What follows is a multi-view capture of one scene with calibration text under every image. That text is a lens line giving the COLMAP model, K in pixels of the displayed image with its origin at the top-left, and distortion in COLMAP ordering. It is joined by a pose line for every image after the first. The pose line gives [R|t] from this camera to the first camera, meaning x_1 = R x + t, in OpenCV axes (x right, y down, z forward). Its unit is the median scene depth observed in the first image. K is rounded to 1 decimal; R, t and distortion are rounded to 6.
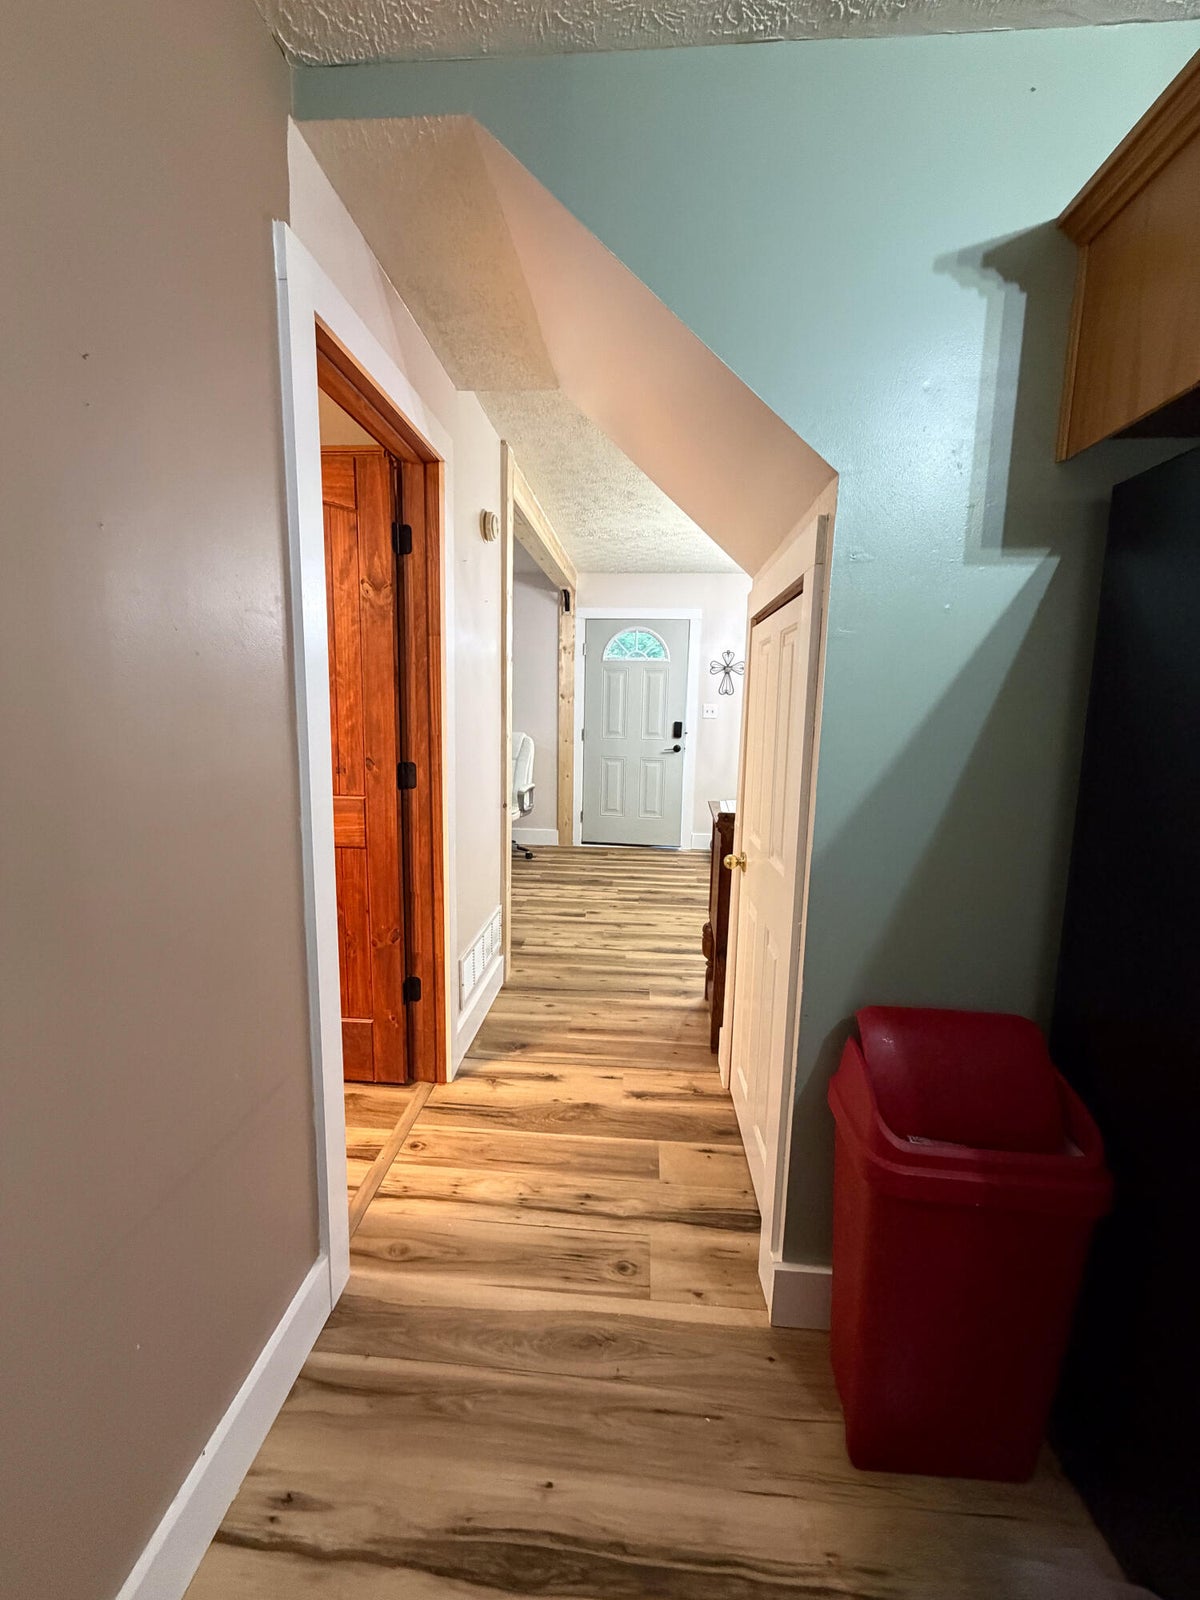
lens RADIAL K [[637.9, 0, 601.3], [0, 637.9, 798.8], [0, 0, 1]] dist [0.000224, 0.000000]
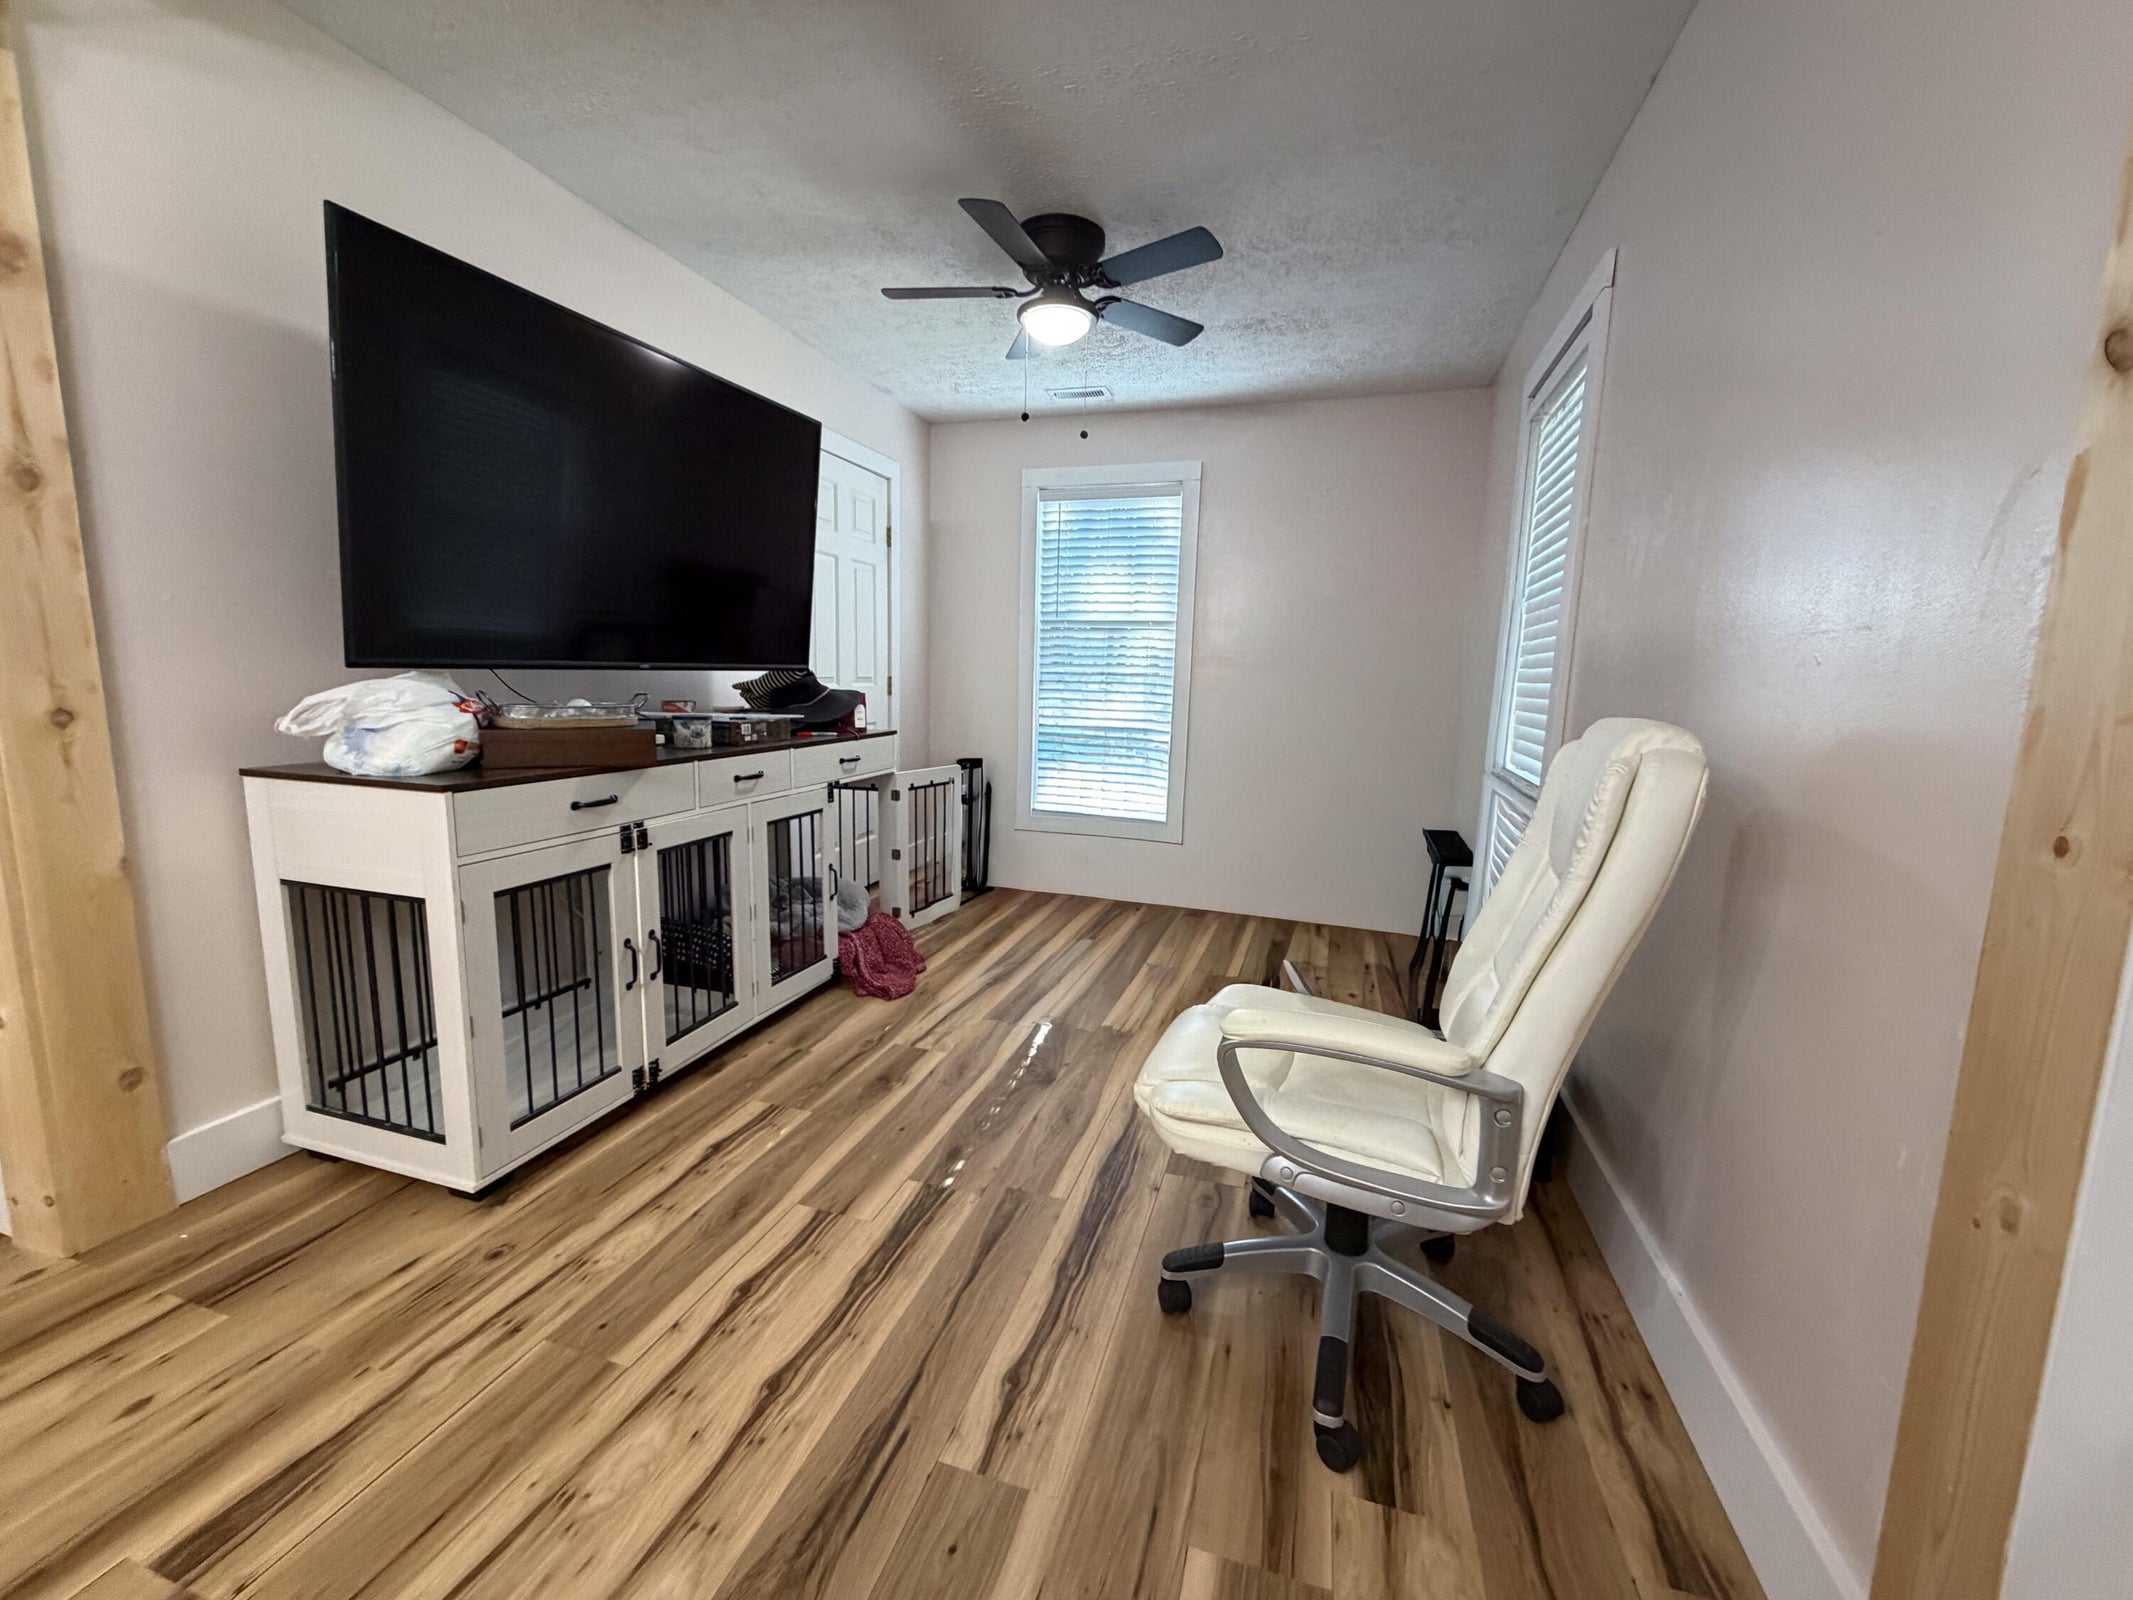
lens RADIAL K [[850.3, 0, 1061.9], [0, 850.3, 801.0], [0, 0, 1]] dist [0.000224, 0.000000]
pose [[-0.225493, 0.113113, -0.967656, 0.157906], [-0.176881, 0.971977, 0.154837, -0.150747], [0.958053, 0.206075, -0.199166, 1.489566]]
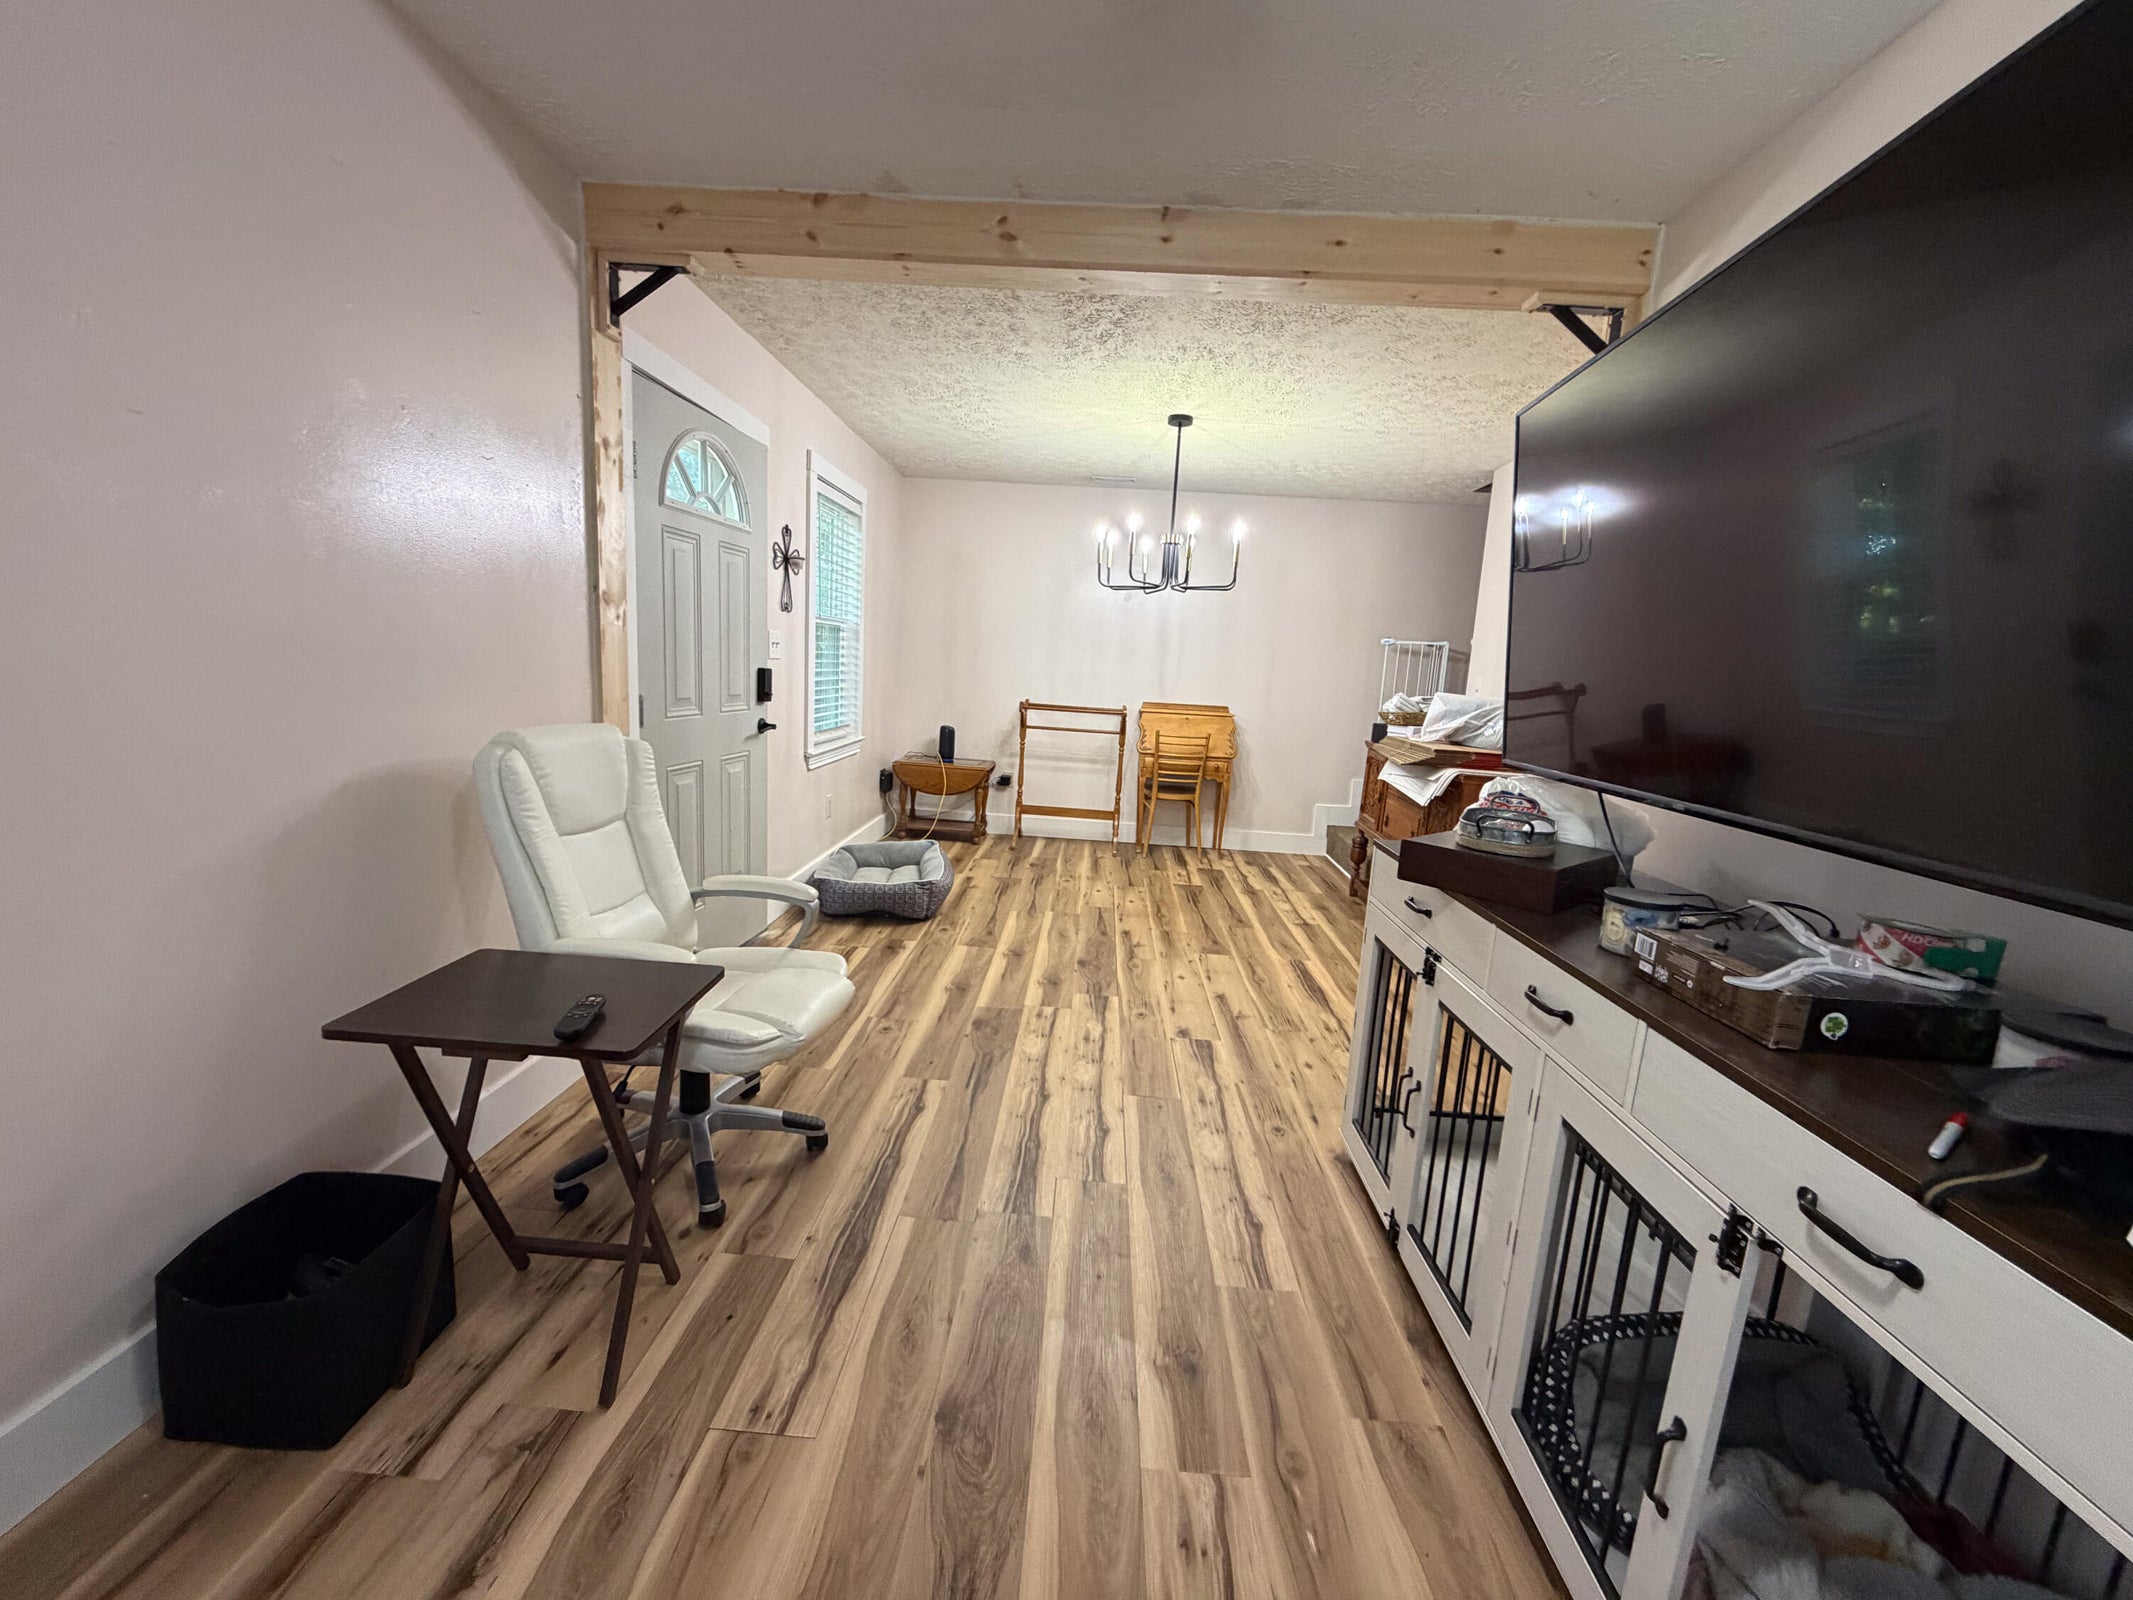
lens RADIAL K [[850.3, 0, 1057.6], [0, 850.3, 807.4], [0, 0, 1]] dist [0.000224, 0.000000]
pose [[-0.015025, -0.191379, 0.981401, -0.835483], [0.095904, 0.976711, 0.191932, -0.196405], [-0.995277, 0.097004, 0.003679, 1.303405]]
